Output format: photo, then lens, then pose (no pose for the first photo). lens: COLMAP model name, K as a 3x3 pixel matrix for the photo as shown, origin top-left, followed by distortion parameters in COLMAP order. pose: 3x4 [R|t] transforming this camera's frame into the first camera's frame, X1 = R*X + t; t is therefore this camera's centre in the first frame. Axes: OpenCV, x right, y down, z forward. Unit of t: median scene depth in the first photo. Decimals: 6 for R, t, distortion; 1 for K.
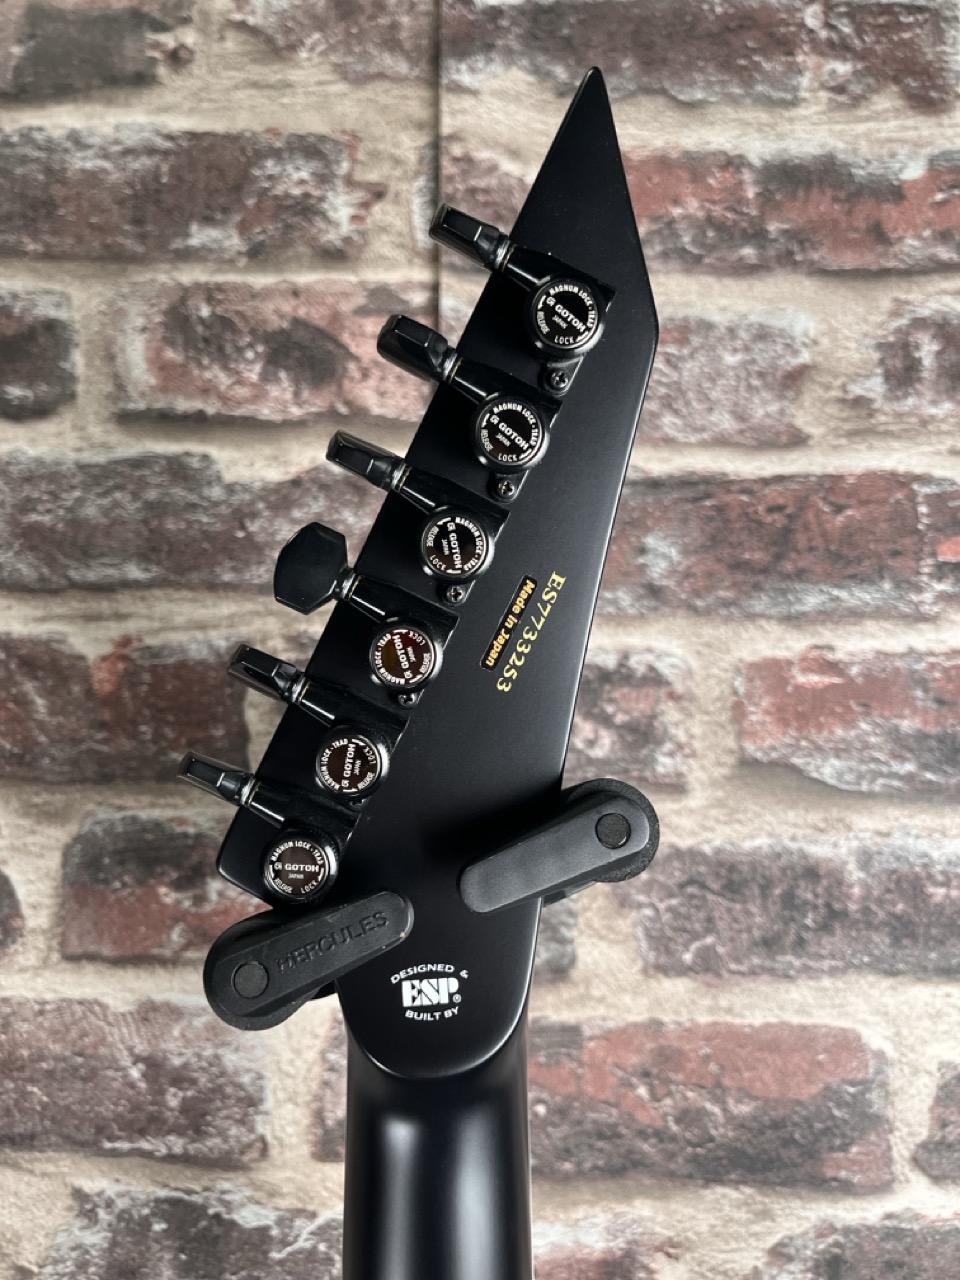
lens RADIAL K [[994.2, 0, 493.6], [0, 994.2, 643.0], [0, 0, 1]] dist [0.042892, -0.072232]
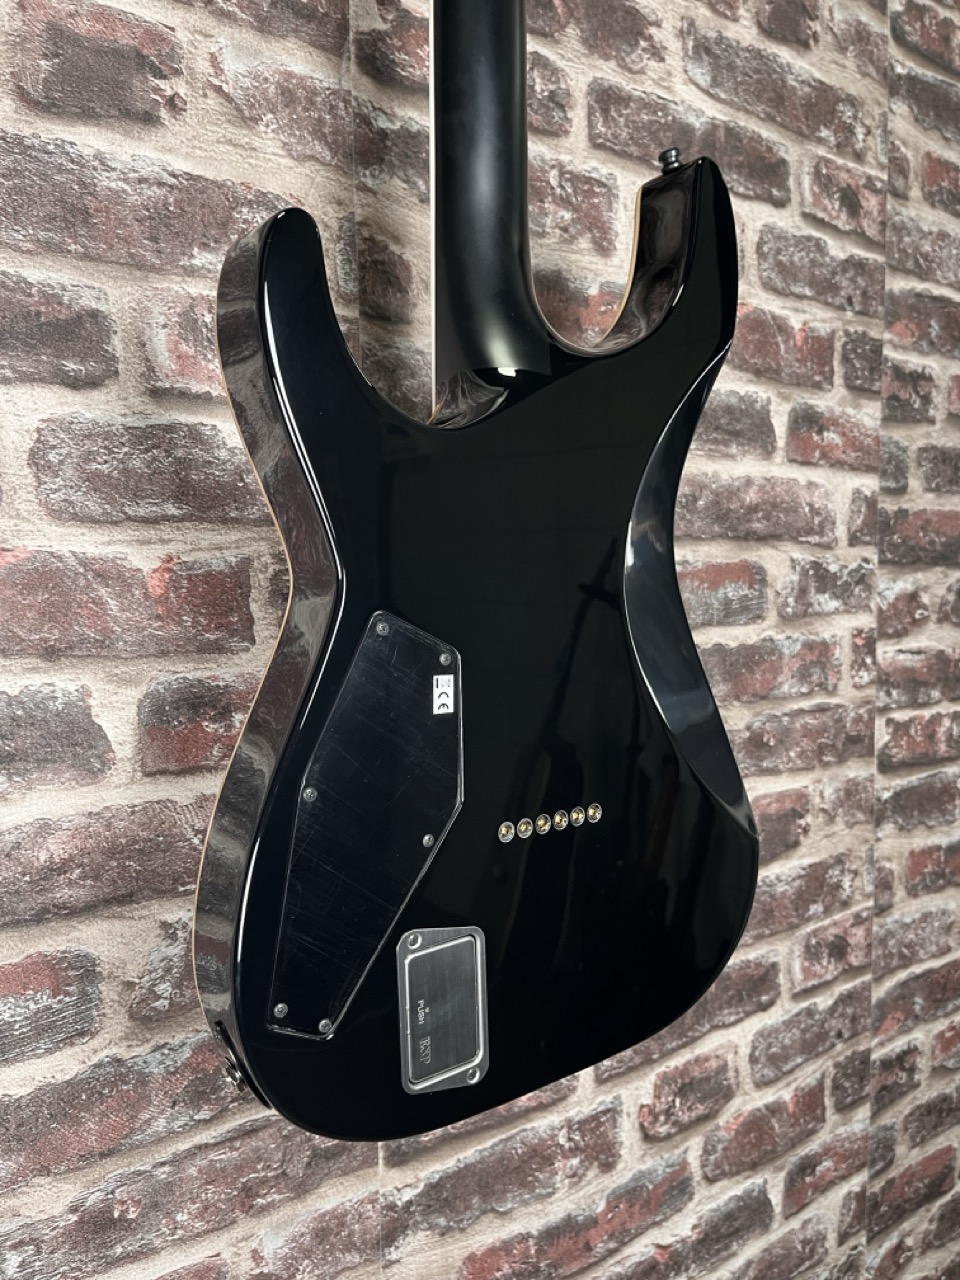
lens RADIAL K [[994.2, 0, 500.4], [0, 994.2, 646.4], [0, 0, 1]] dist [0.042892, -0.072232]
pose [[0.798030, -0.057236, 0.599893, -0.844243], [-0.049665, 0.985846, 0.160129, -0.127870], [-0.600568, -0.157582, 0.783892, -0.415799]]
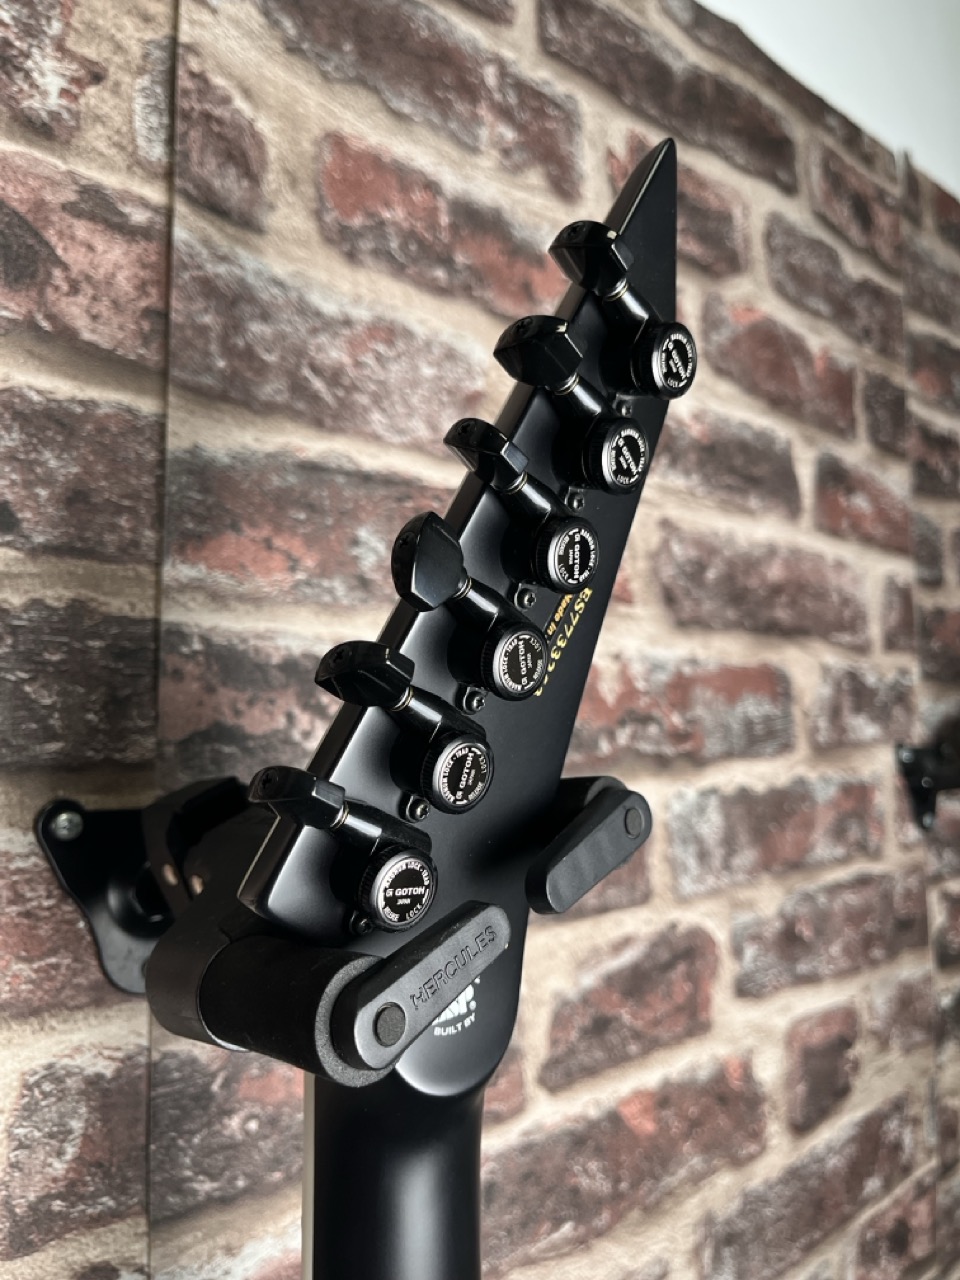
lens RADIAL K [[994.2, 0, 489.1], [0, 994.2, 630.5], [0, 0, 1]] dist [0.042892, -0.072232]
pose [[0.740215, 0.050237, 0.670491, -0.421422], [-0.061188, 0.998100, -0.007233, -0.004822], [-0.669580, -0.035672, 0.741883, 0.160622]]
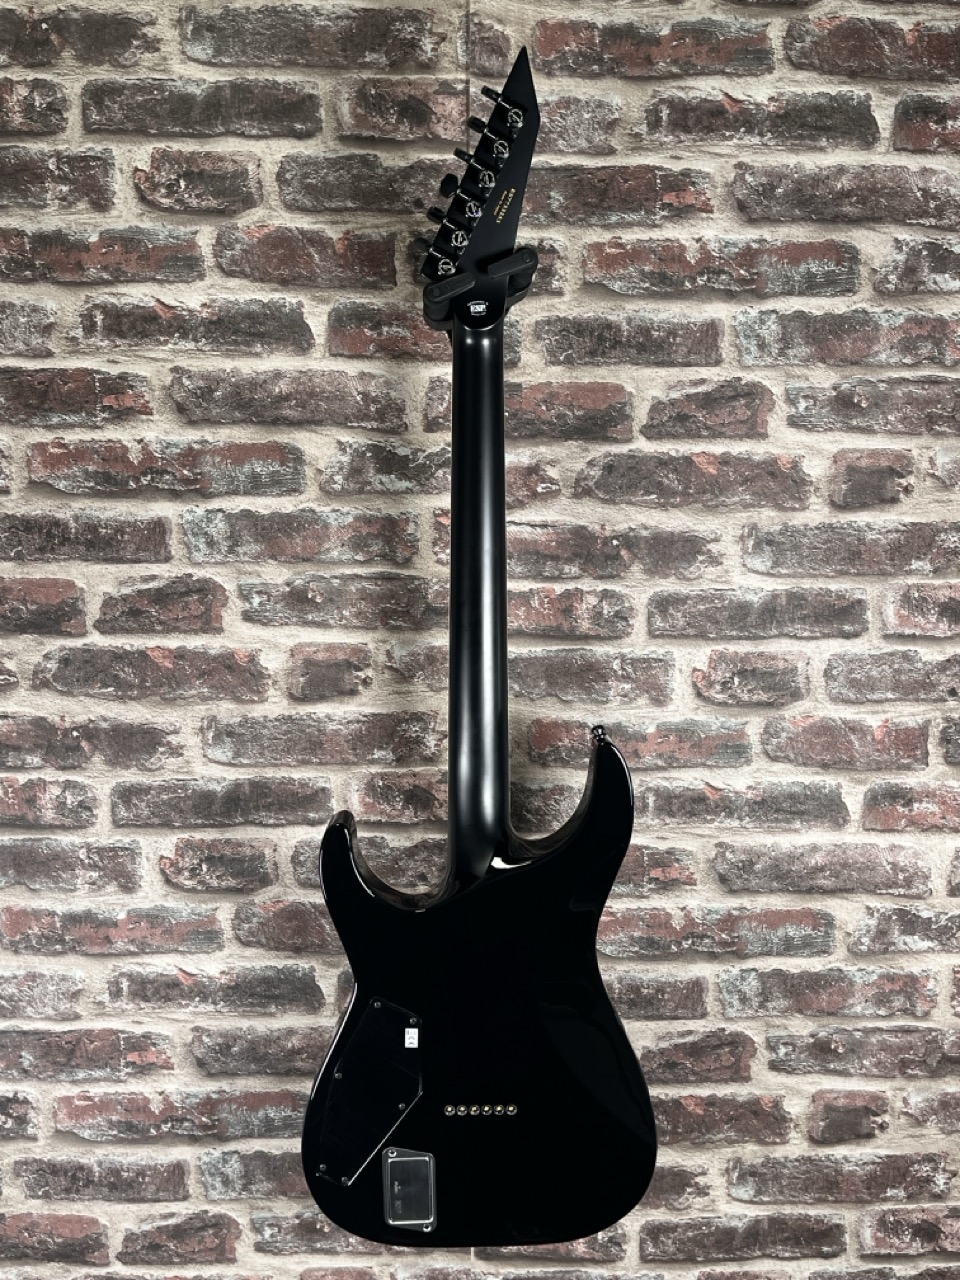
lens RADIAL K [[1137.1, 0, 484.4], [0, 1137.1, 662.6], [0, 0, 1]] dist [0.029357, -0.033752]
pose [[0.999679, 0.000739, 0.025314, -0.087996], [-0.006360, 0.974863, 0.222715, 0.416577], [-0.024513, -0.222804, 0.974555, -2.097529]]
